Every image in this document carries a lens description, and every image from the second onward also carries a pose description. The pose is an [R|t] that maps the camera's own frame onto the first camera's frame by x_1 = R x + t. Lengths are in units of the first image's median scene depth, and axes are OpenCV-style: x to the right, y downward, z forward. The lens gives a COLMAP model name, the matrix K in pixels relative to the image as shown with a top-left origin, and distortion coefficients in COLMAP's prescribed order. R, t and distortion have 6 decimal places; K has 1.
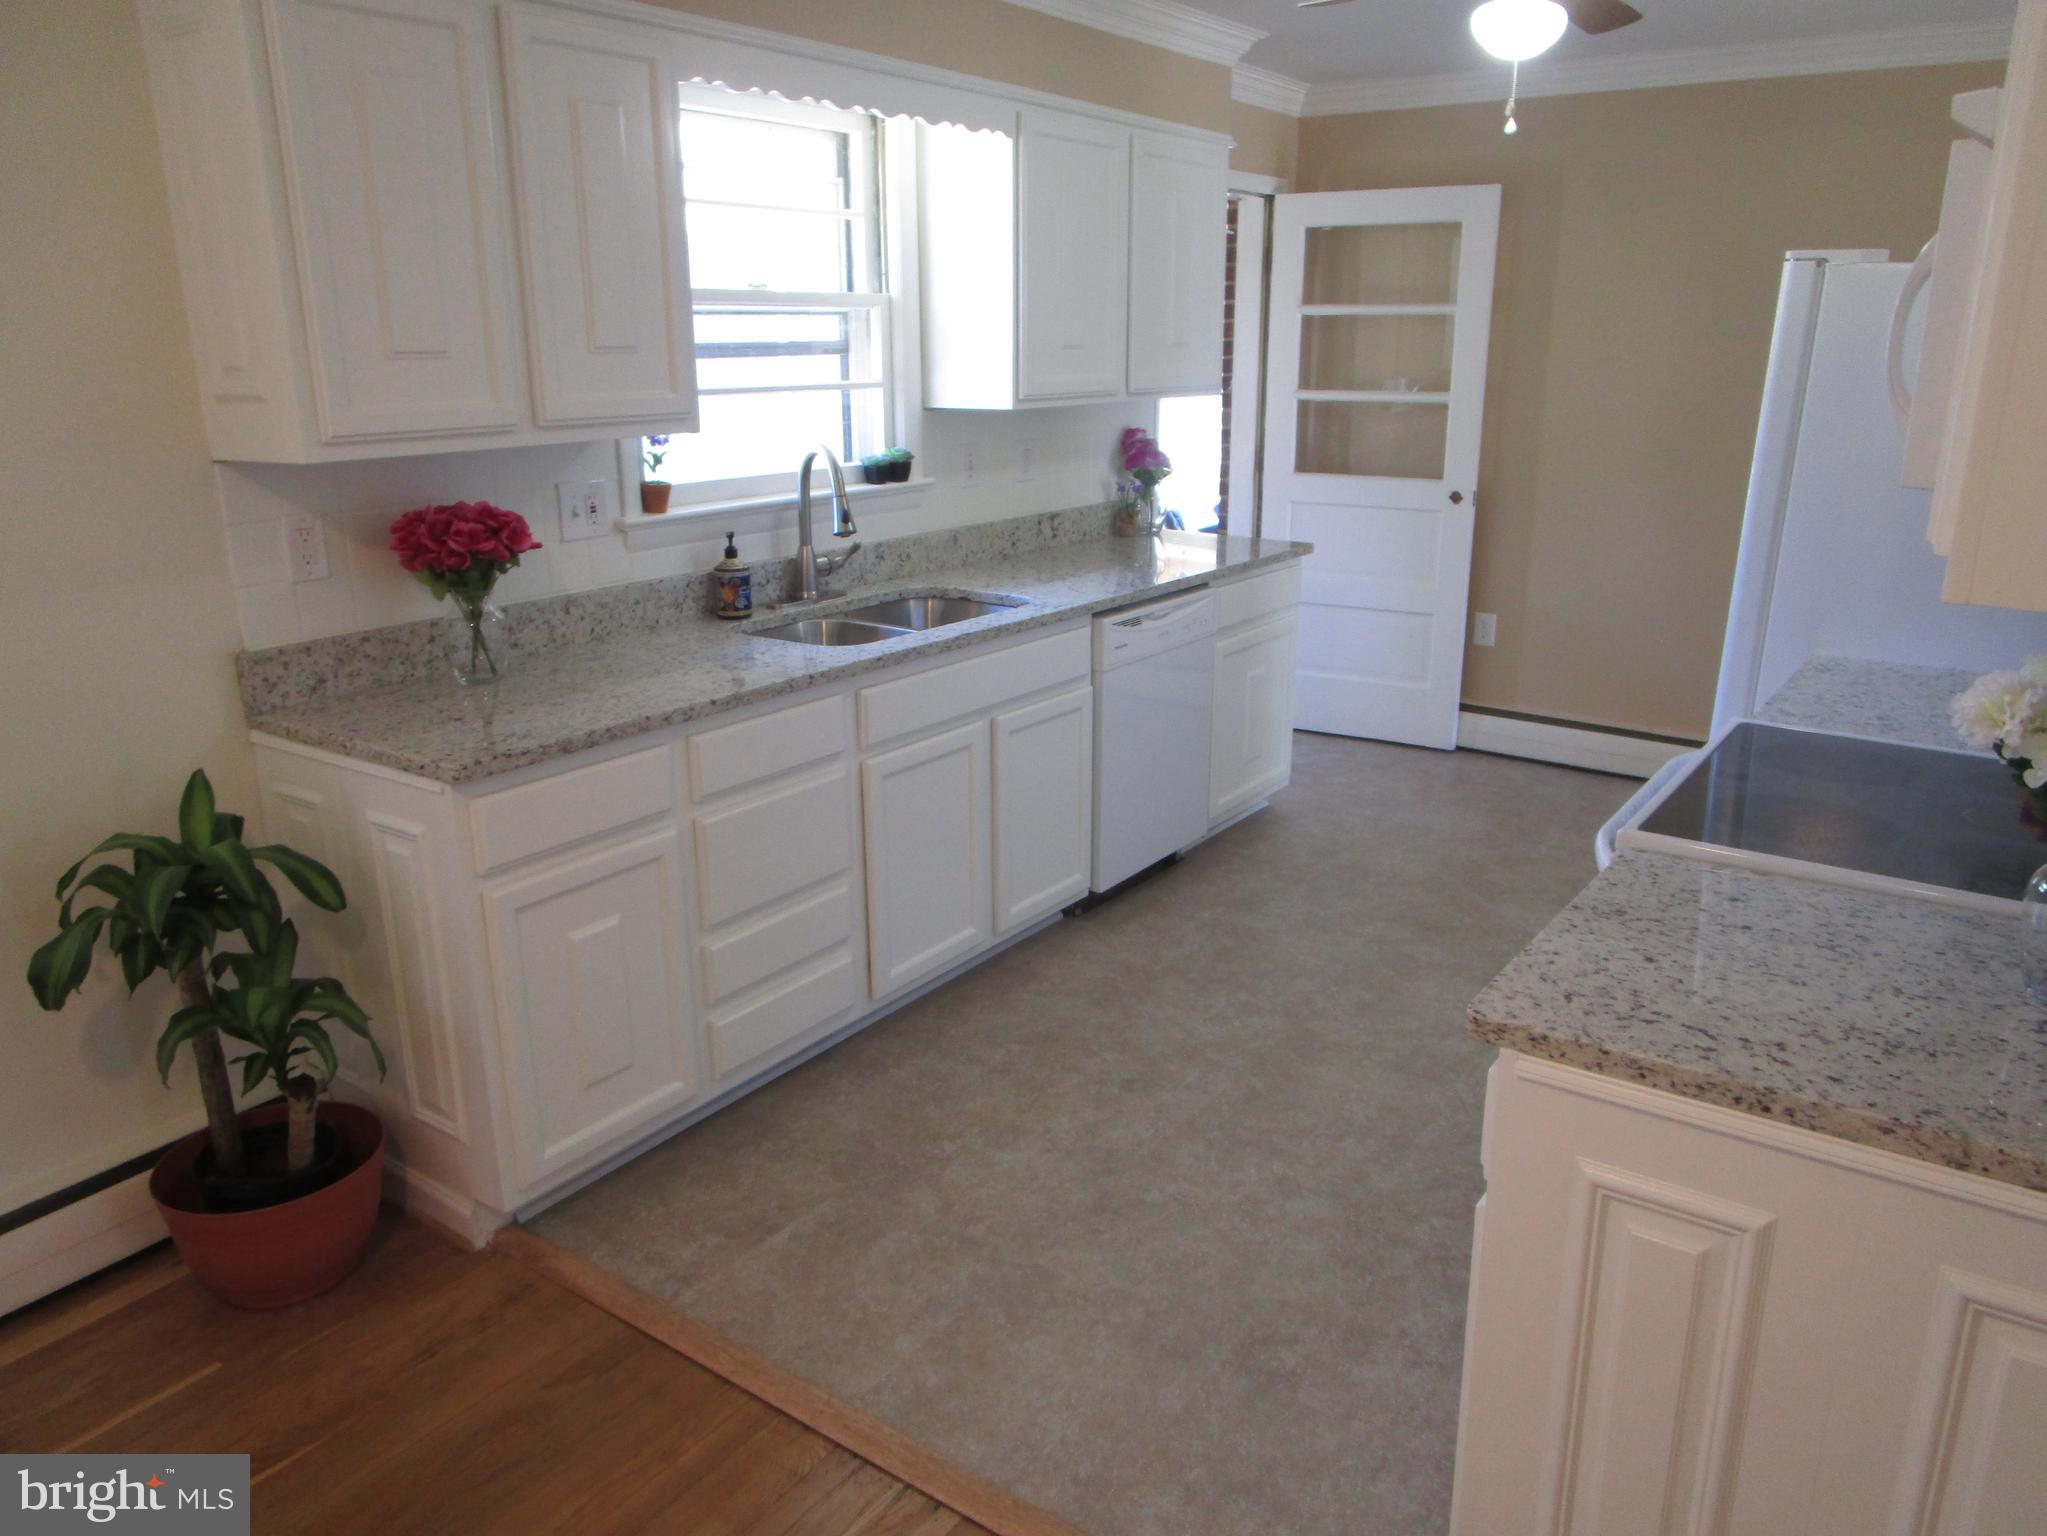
lens RADIAL K [[1498.1, 0, 1024.4], [0, 1498.1, 748.5], [0, 0, 1]] dist [0.009245, 0.003961]
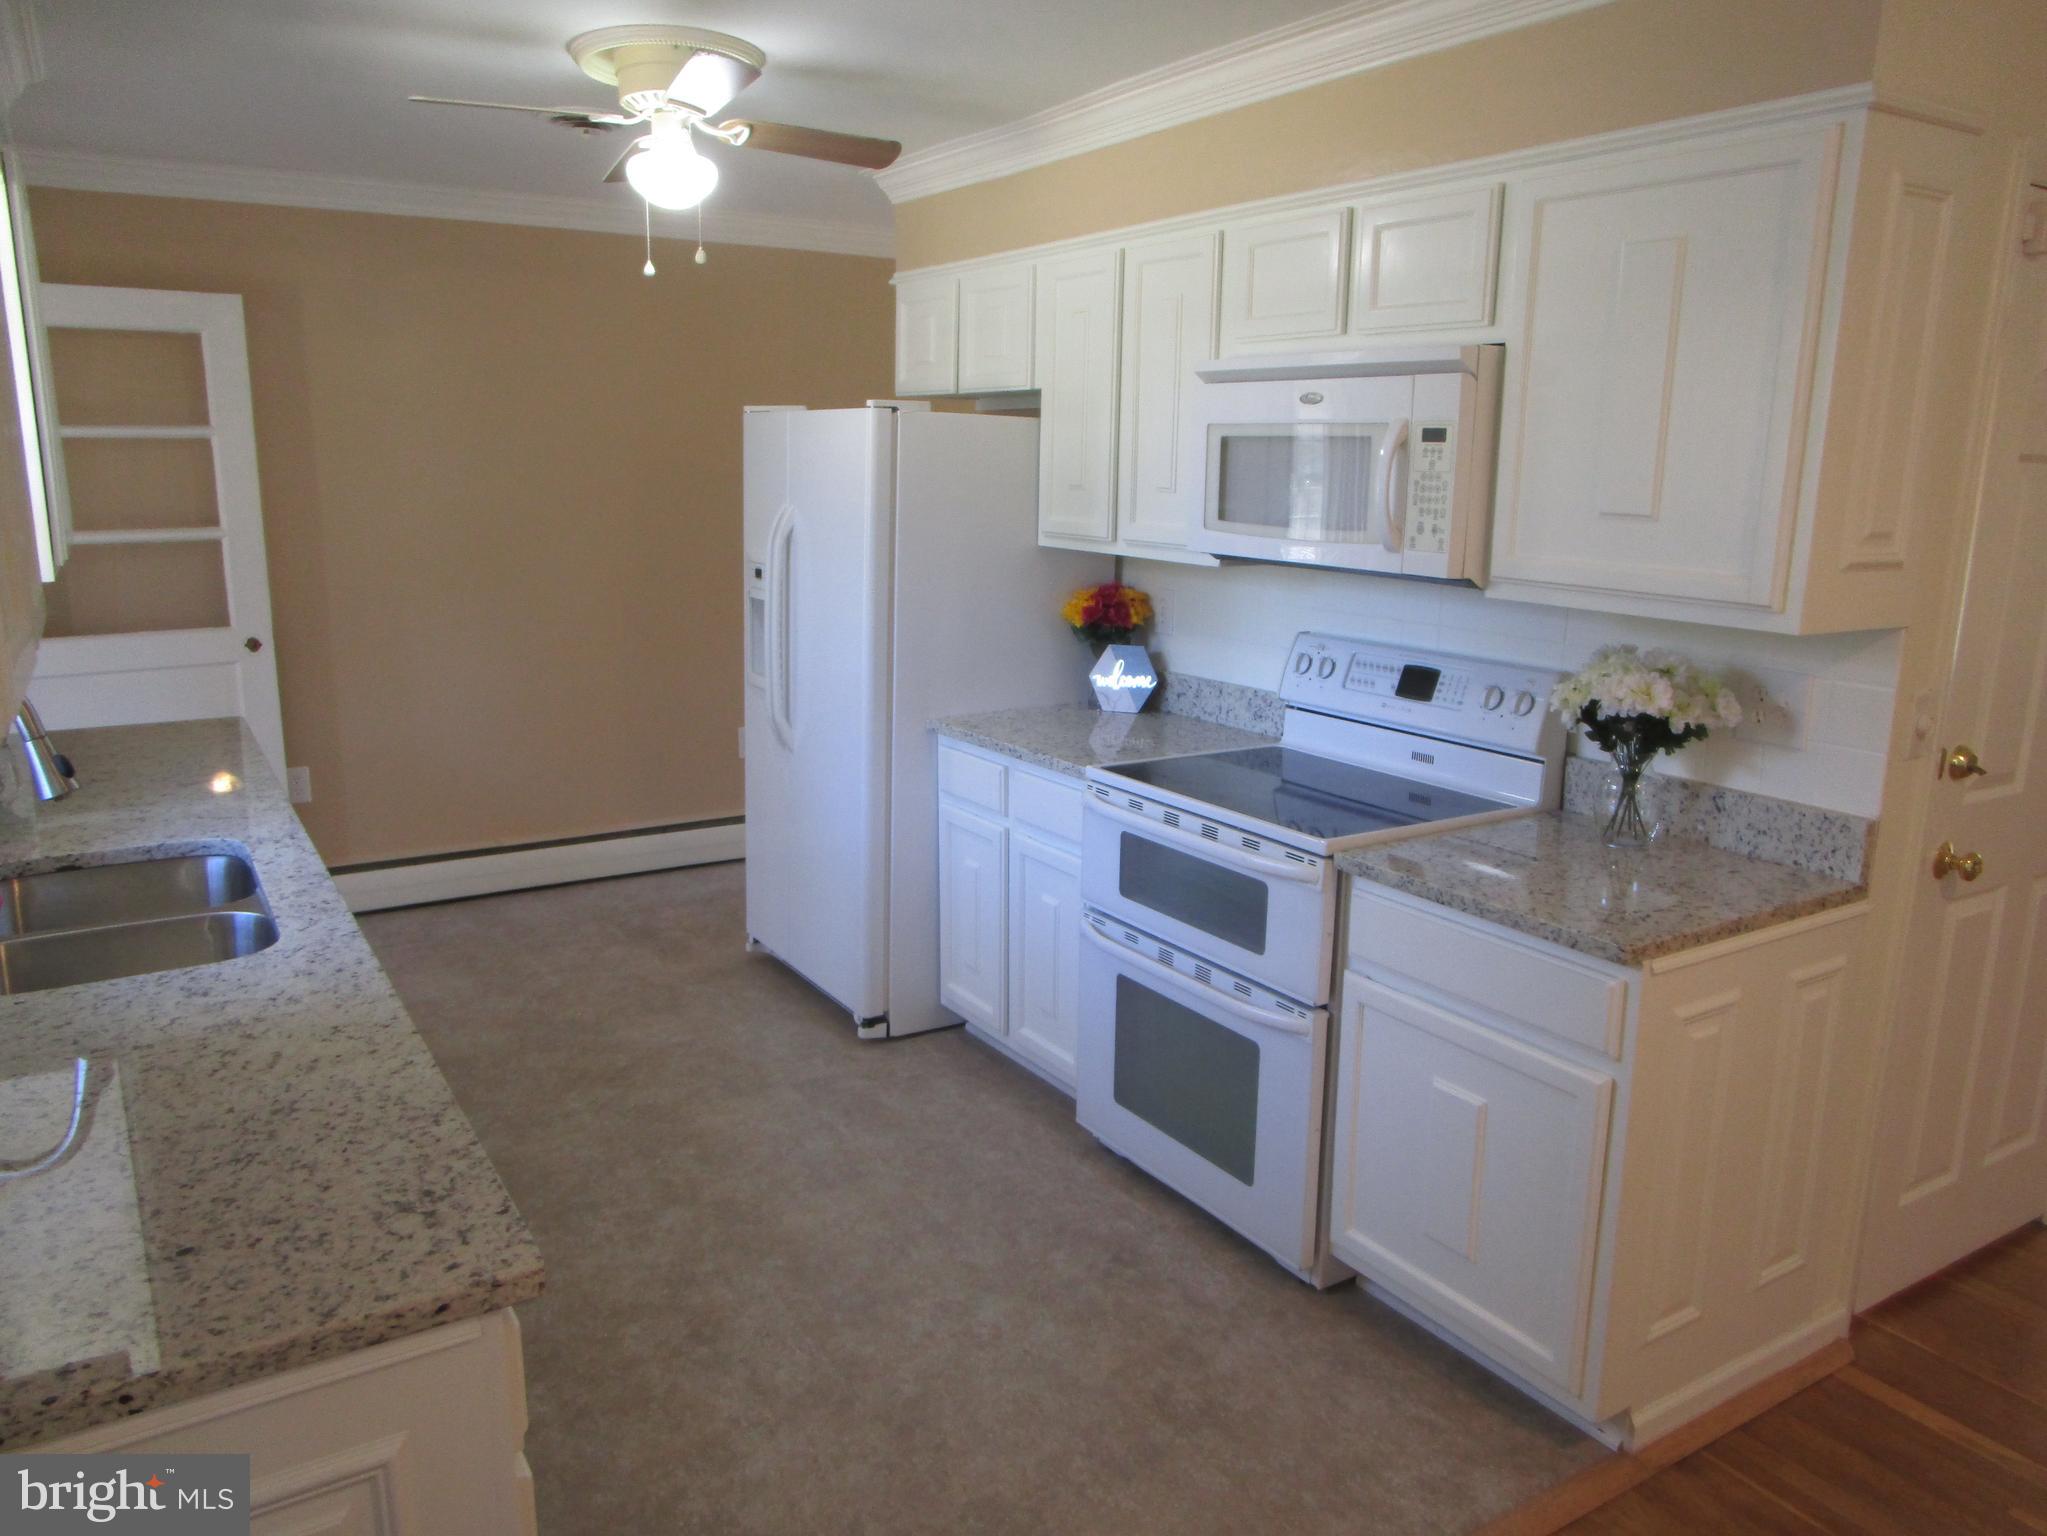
lens RADIAL K [[1479.4, 0, 1033.0], [0, 1479.4, 771.0], [0, 0, 1]] dist [-0.005217, 0.002520]
pose [[0.377304, -0.187849, 0.906837, -0.500280], [0.235998, 0.966386, 0.101994, -0.114450], [-0.895515, 0.175530, 0.408954, 0.379222]]
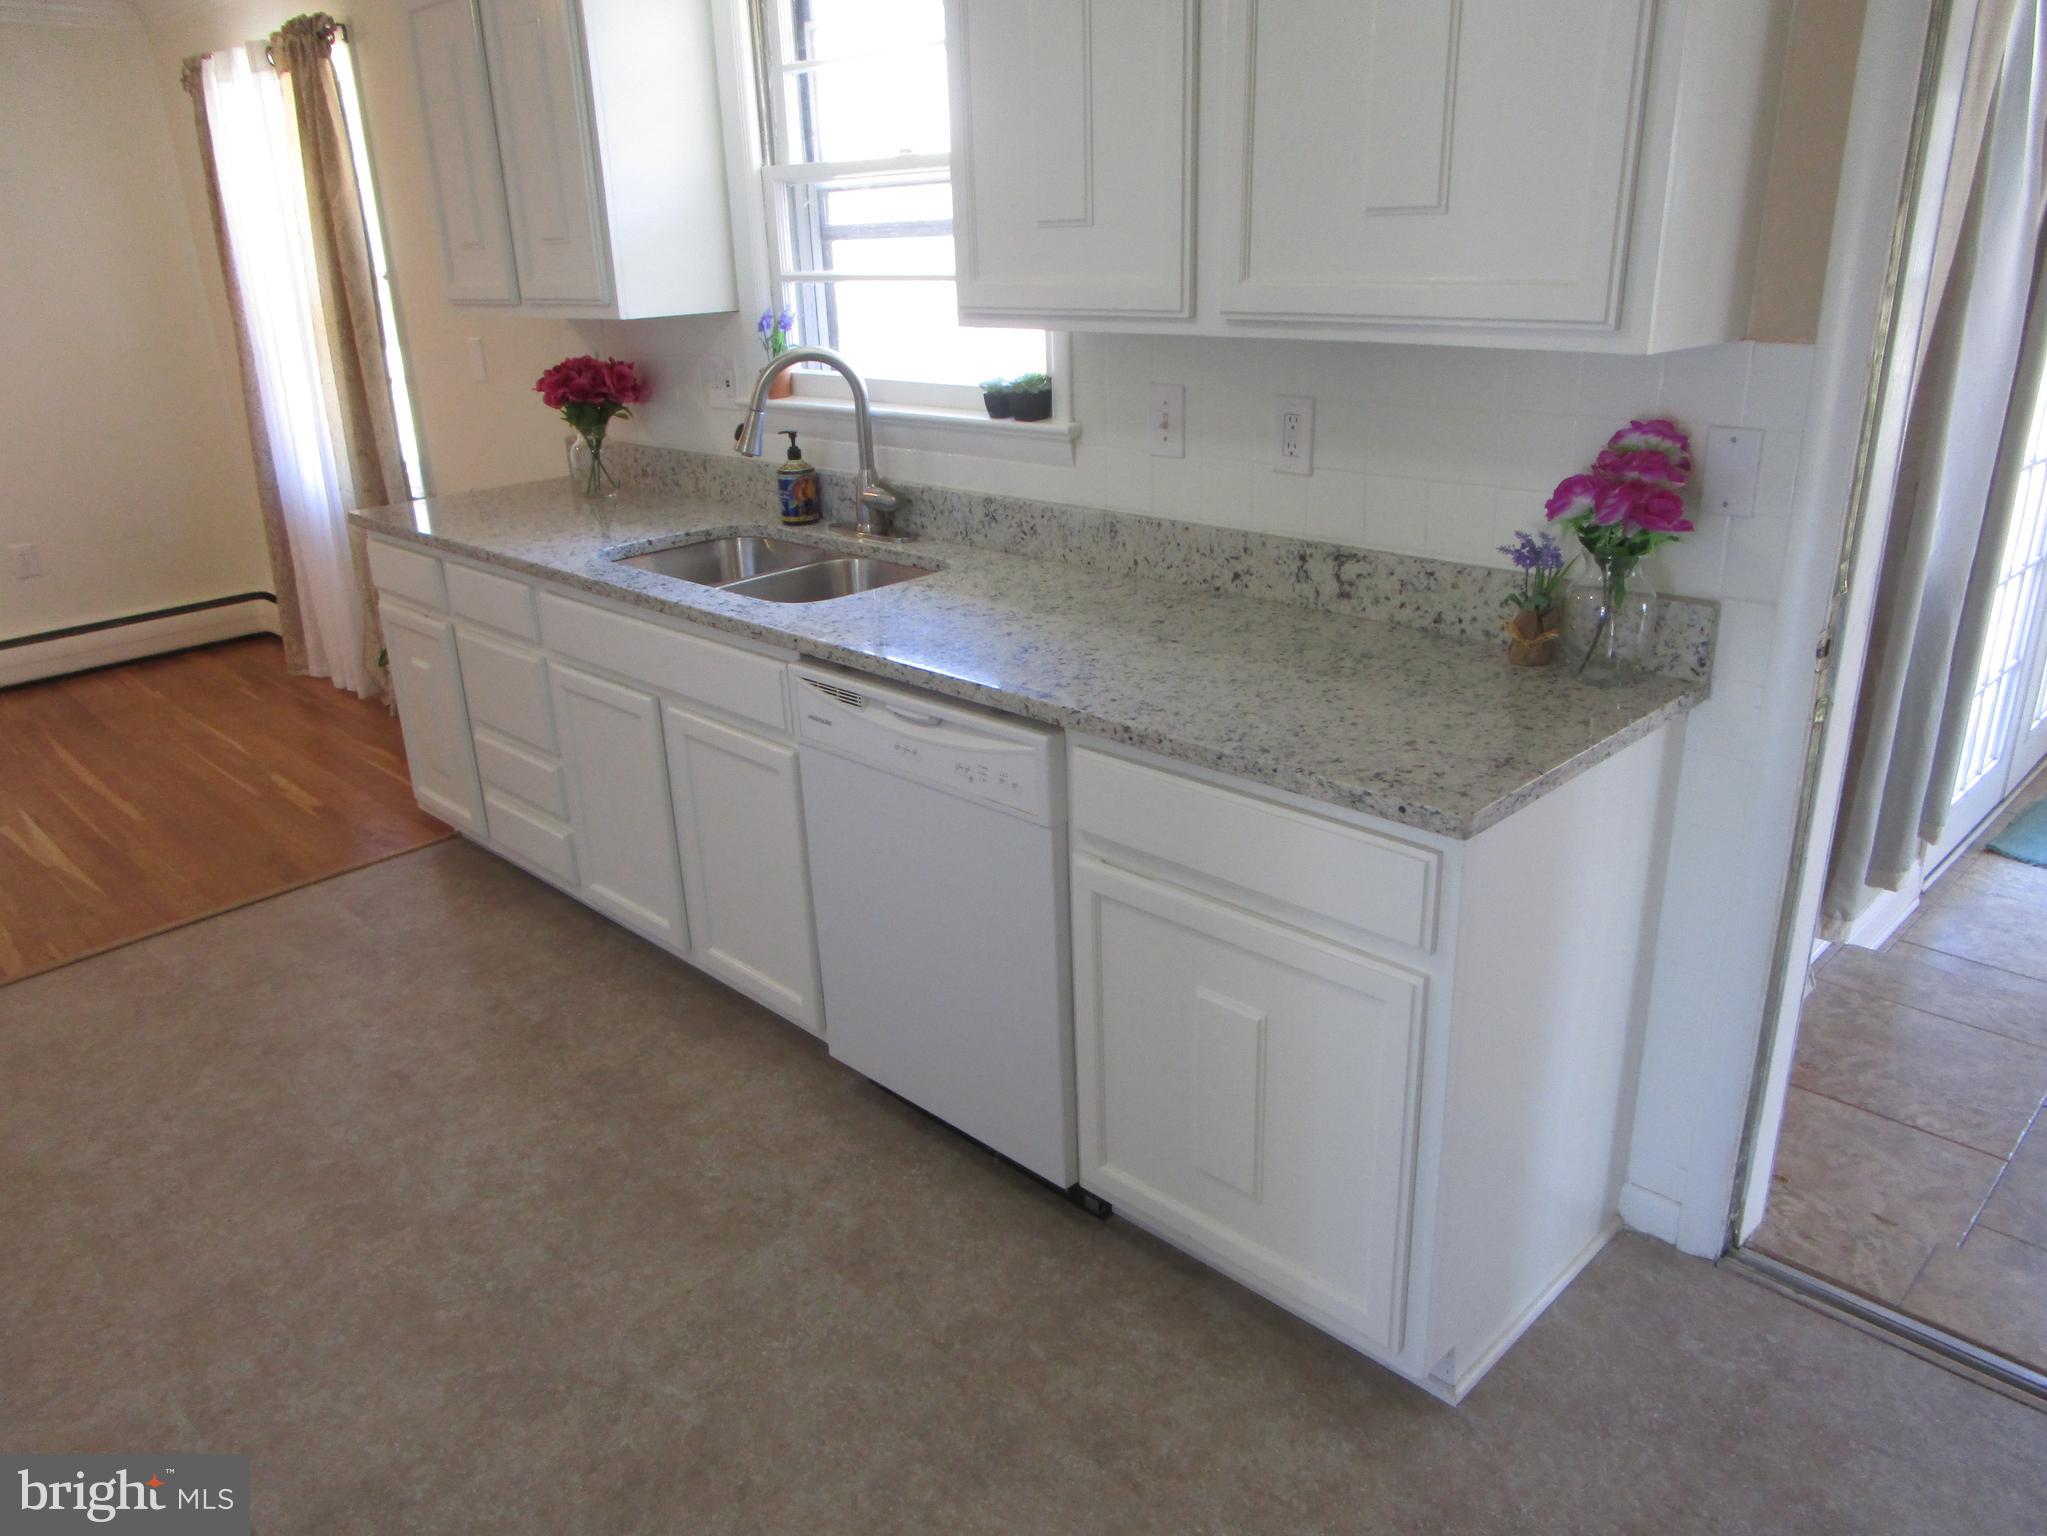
lens RADIAL K [[1447.6, 0, 1023.5], [0, 1447.6, 768.0], [0, 0, 1]] dist [-0.028010, 0.000602]
pose [[-0.166925, 0.355232, -0.919753, 0.660326], [-0.232178, 0.892447, 0.386823, -0.327146], [0.958243, 0.278117, -0.066494, 1.214189]]
